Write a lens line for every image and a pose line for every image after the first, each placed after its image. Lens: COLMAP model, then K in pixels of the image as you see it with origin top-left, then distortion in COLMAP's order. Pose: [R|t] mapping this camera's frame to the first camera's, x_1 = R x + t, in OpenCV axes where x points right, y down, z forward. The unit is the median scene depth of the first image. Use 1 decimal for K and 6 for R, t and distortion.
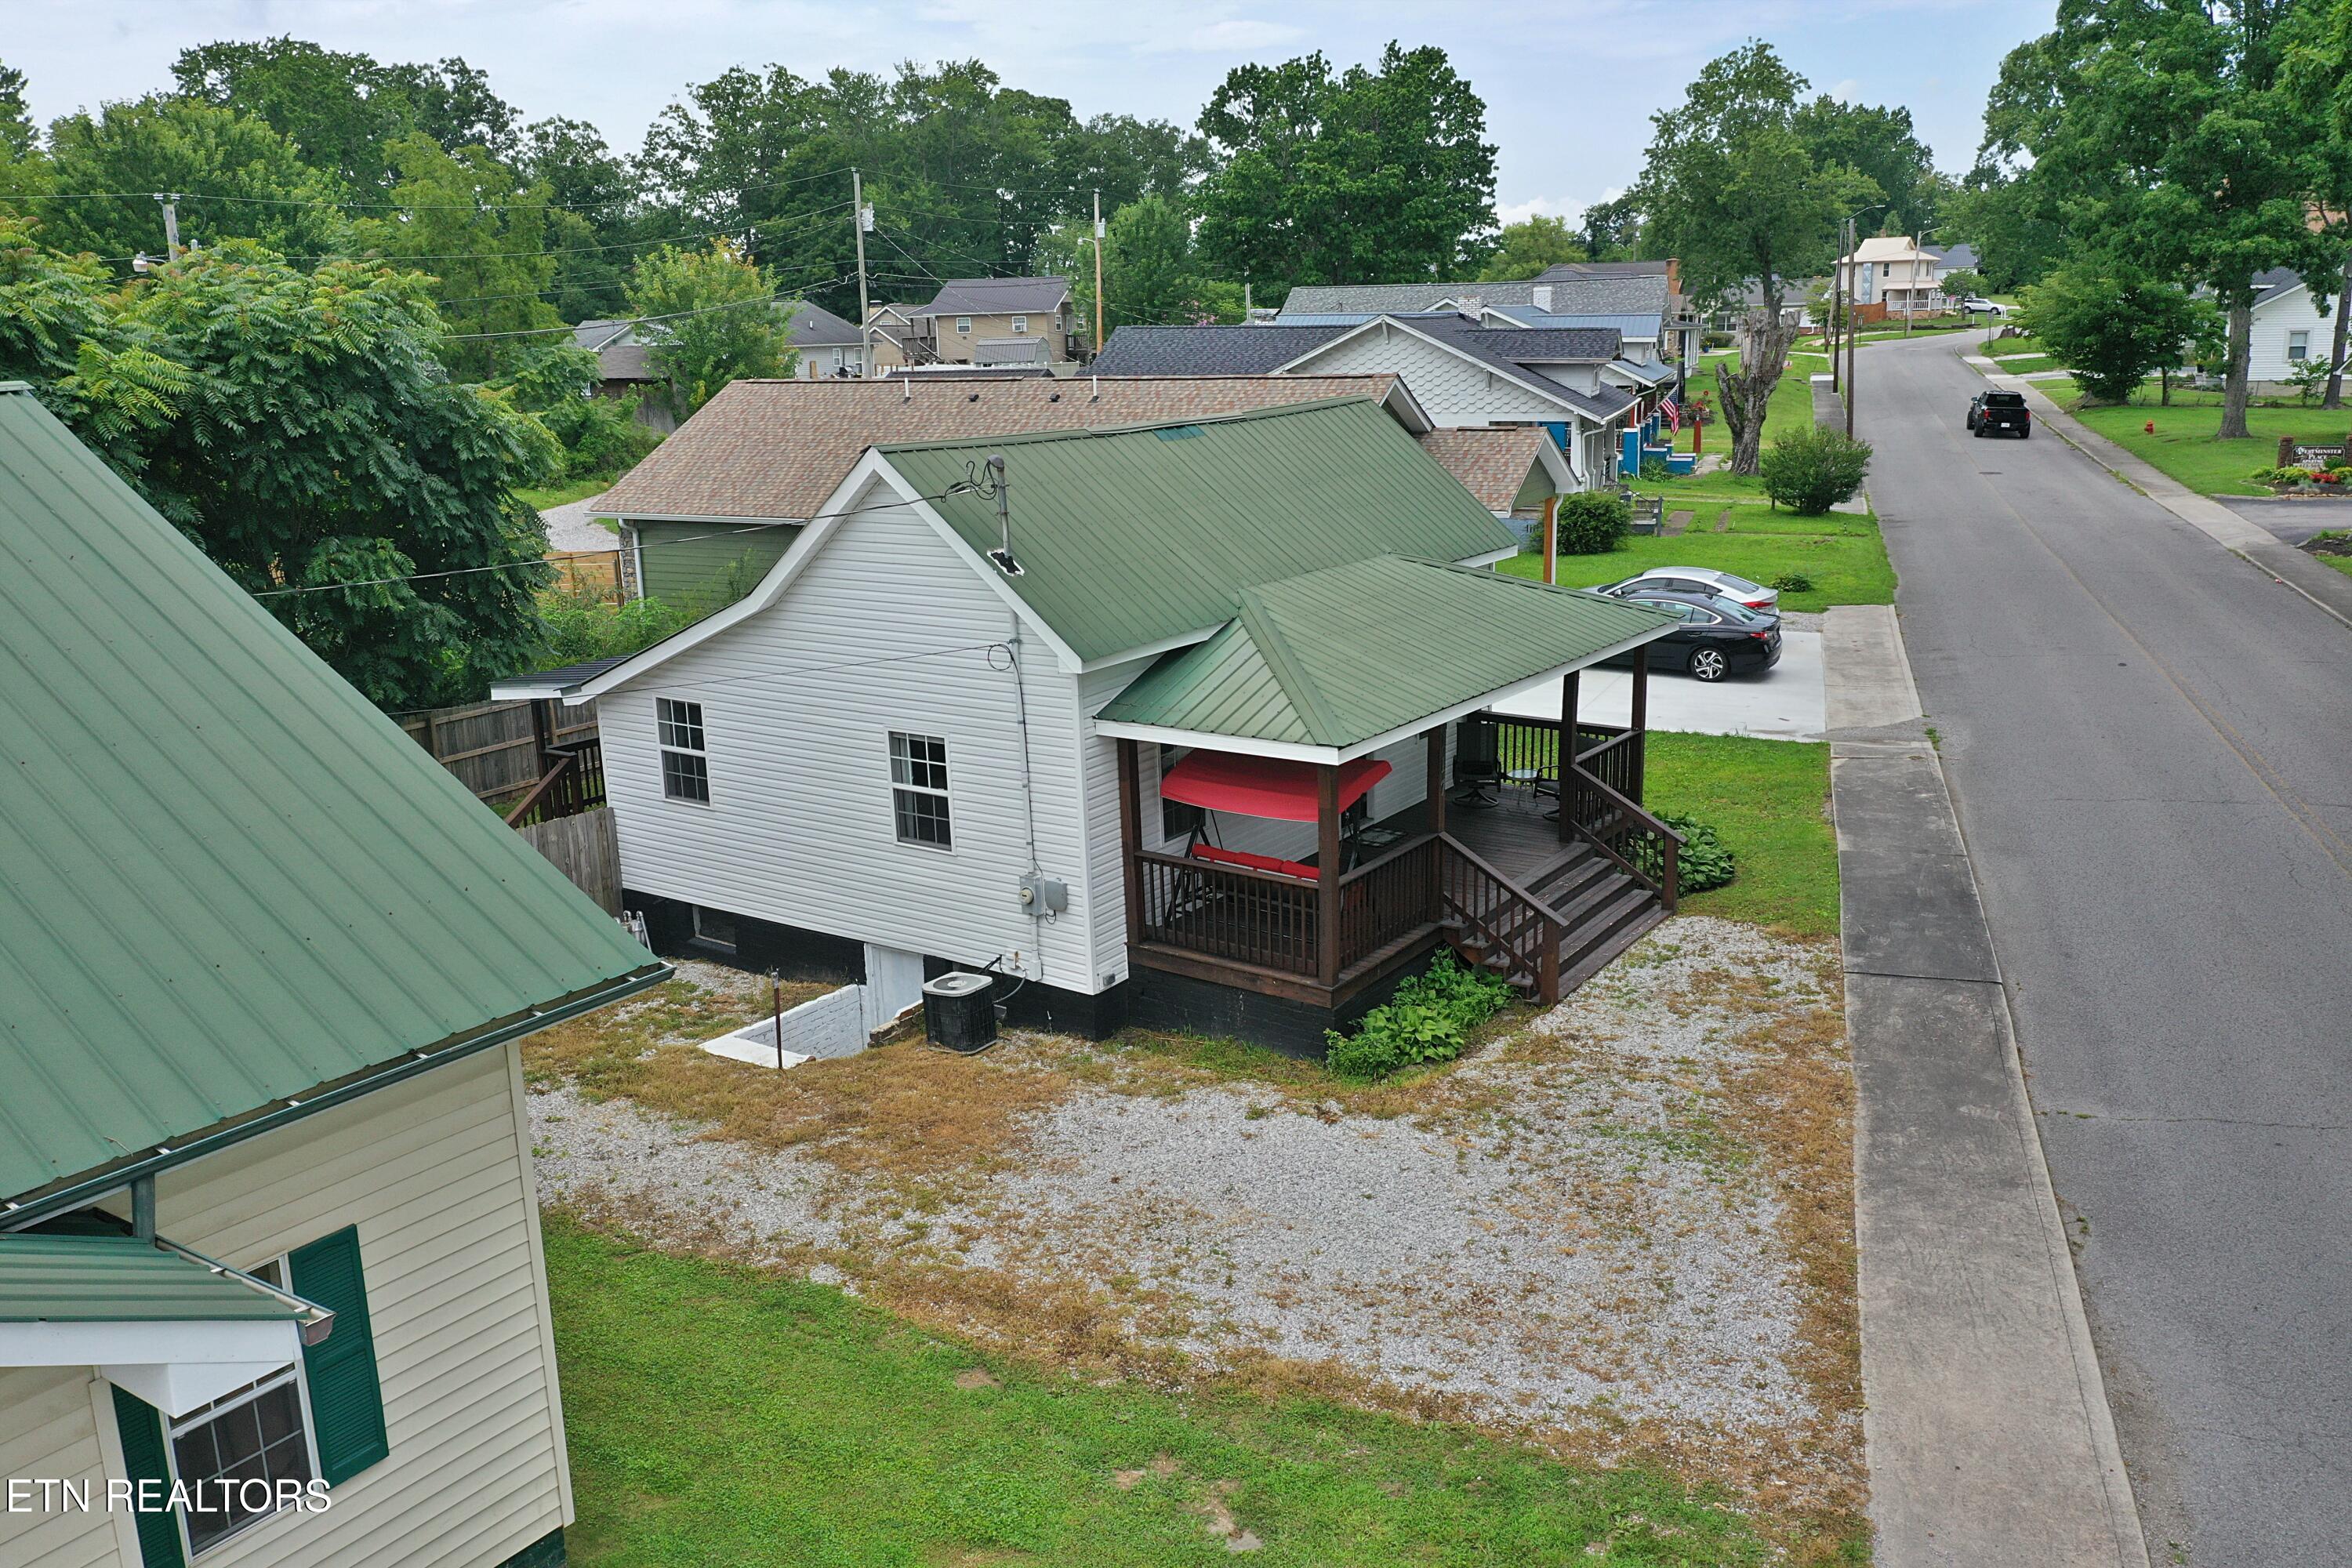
lens RADIAL K [[1879.5, 0, 1179.4], [0, 1879.5, 747.9], [0, 0, 1]] dist [-0.003090, 0.001047]
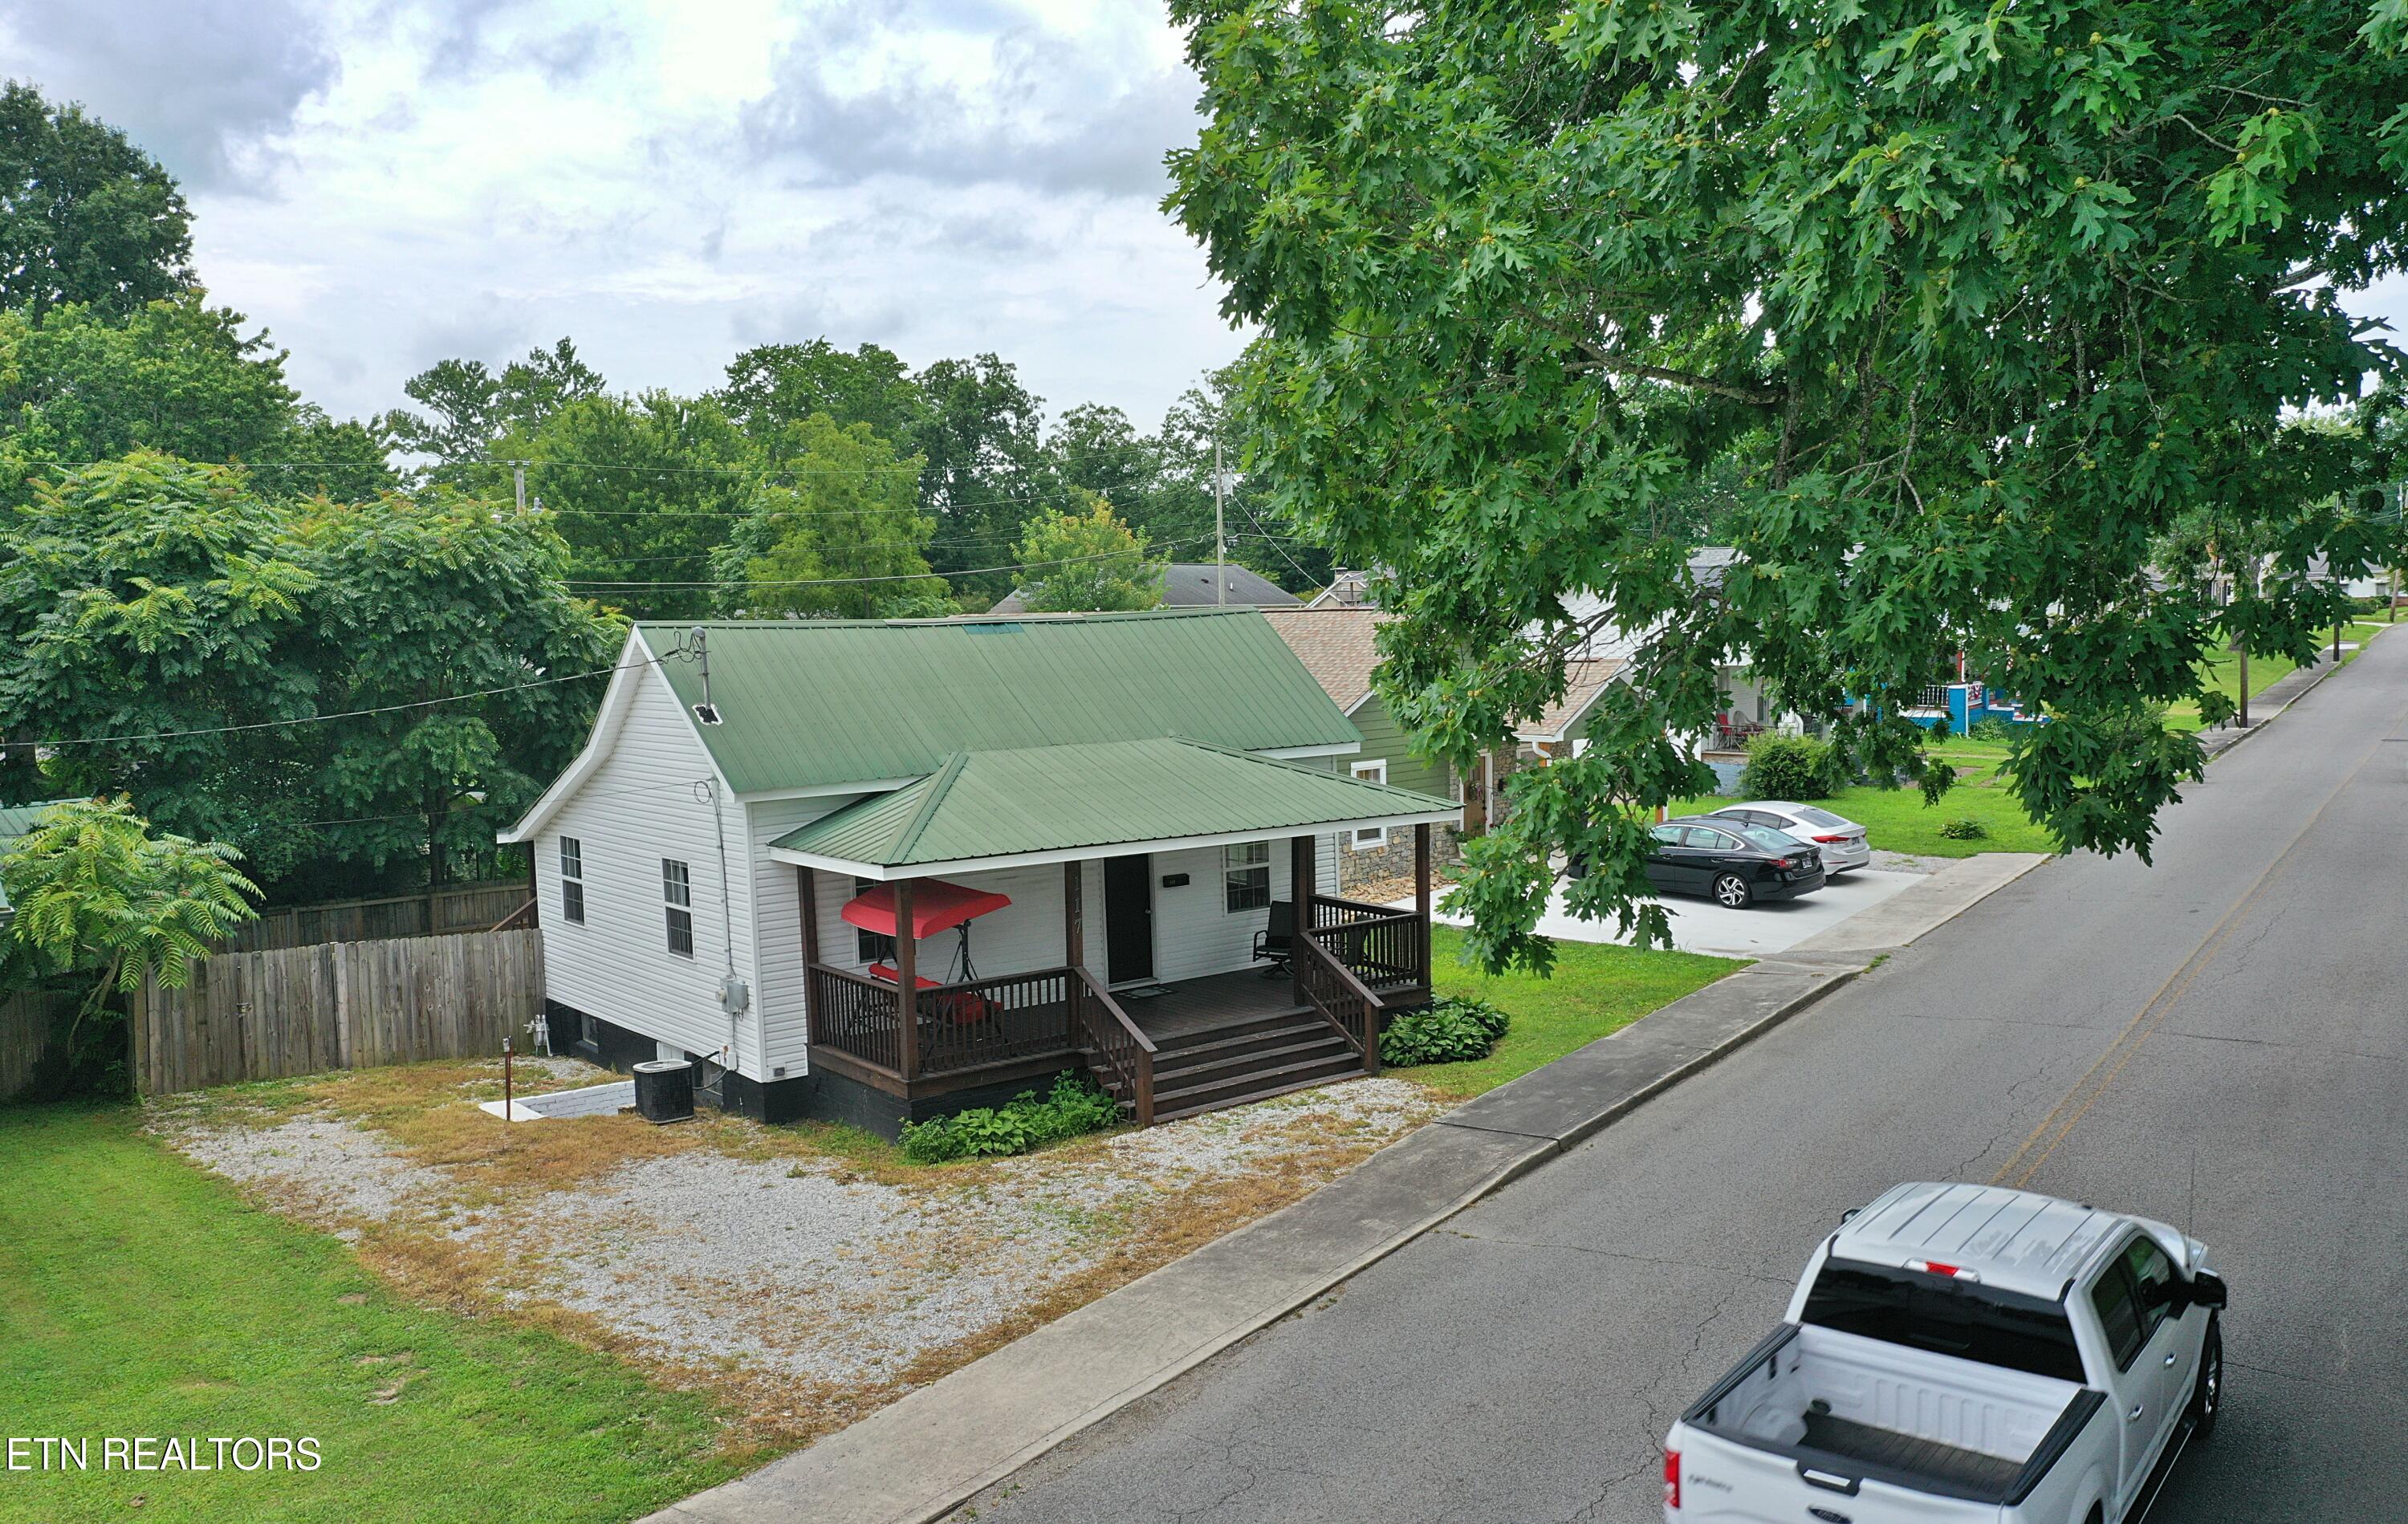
lens RADIAL K [[1955.2, 0, 1204.0], [0, 1955.2, 762.0], [0, 0, 1]] dist [0.003357, -0.004657]
pose [[0.957551, 0.026301, -0.287060, 0.538126], [-0.066251, 0.989251, -0.130359, 0.070720], [0.280546, 0.143843, 0.949001, -0.105545]]
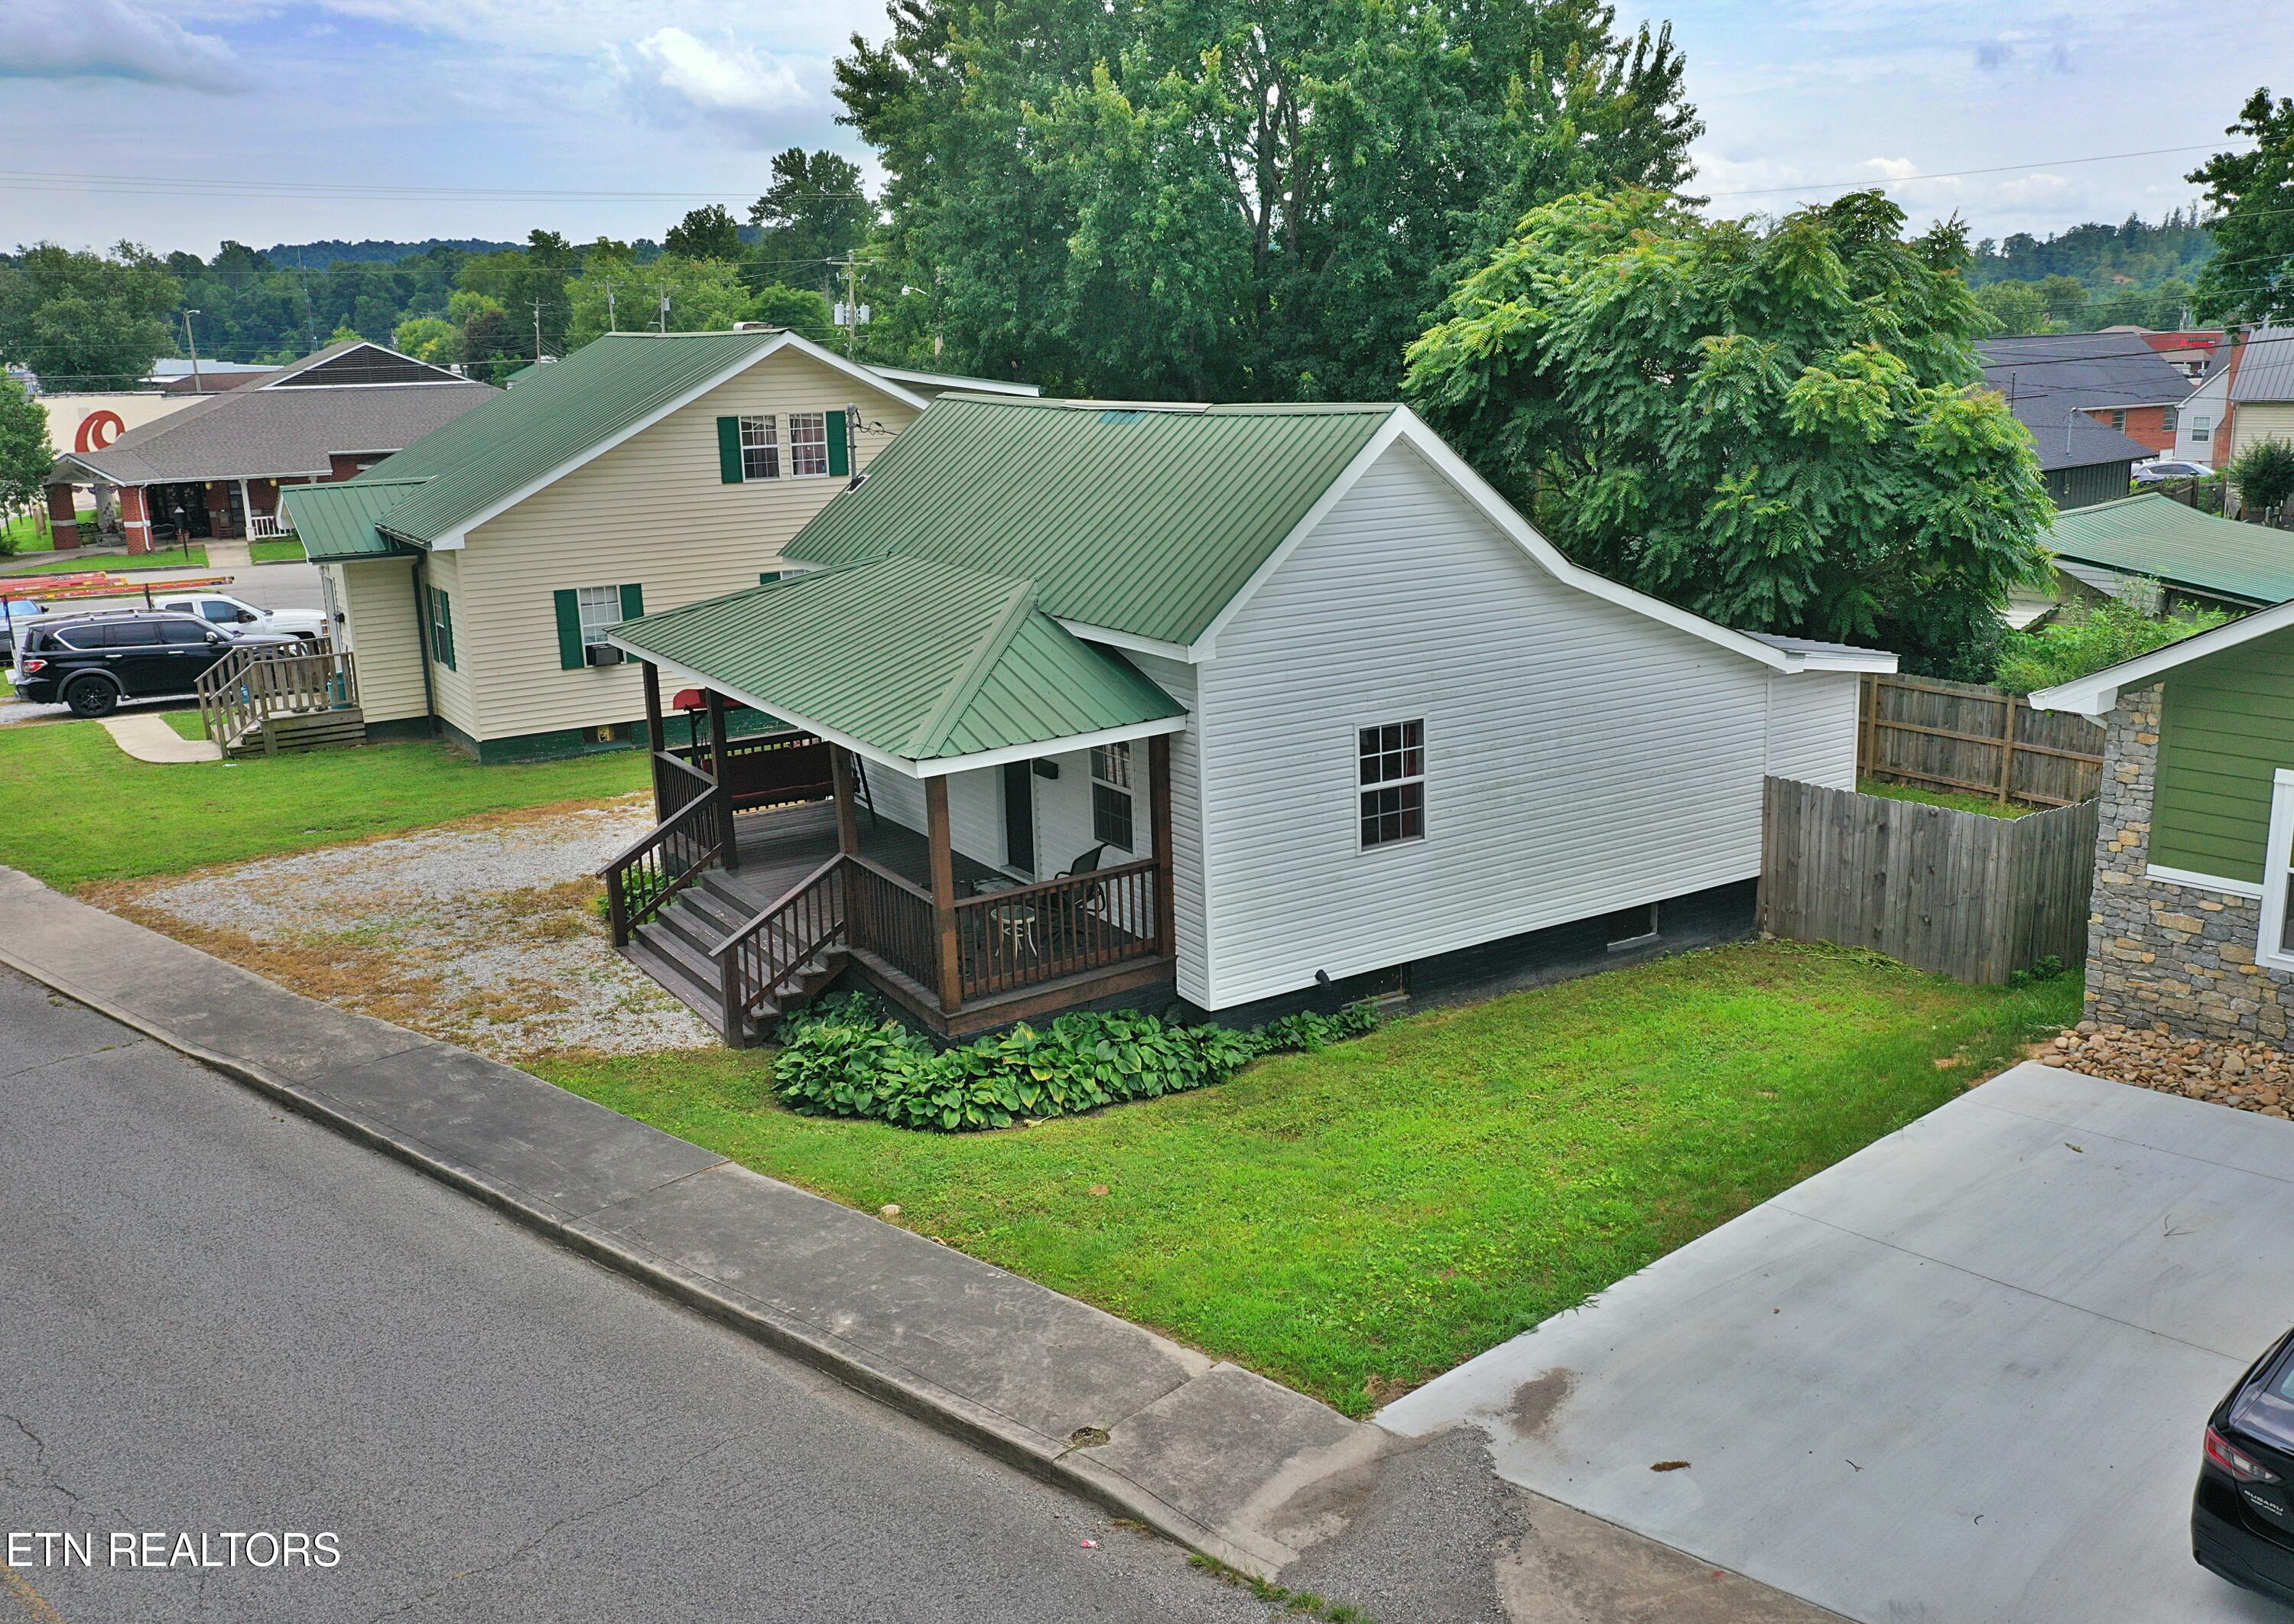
lens RADIAL K [[1915.0, 0, 1223.8], [0, 1915.0, 815.4], [0, 0, 1]] dist [-0.002379, 0.004902]
pose [[-0.375758, 0.259930, -0.889518, 1.005914], [-0.174071, 0.922977, 0.343239, -0.366300], [0.910223, 0.283814, -0.301569, 1.587690]]
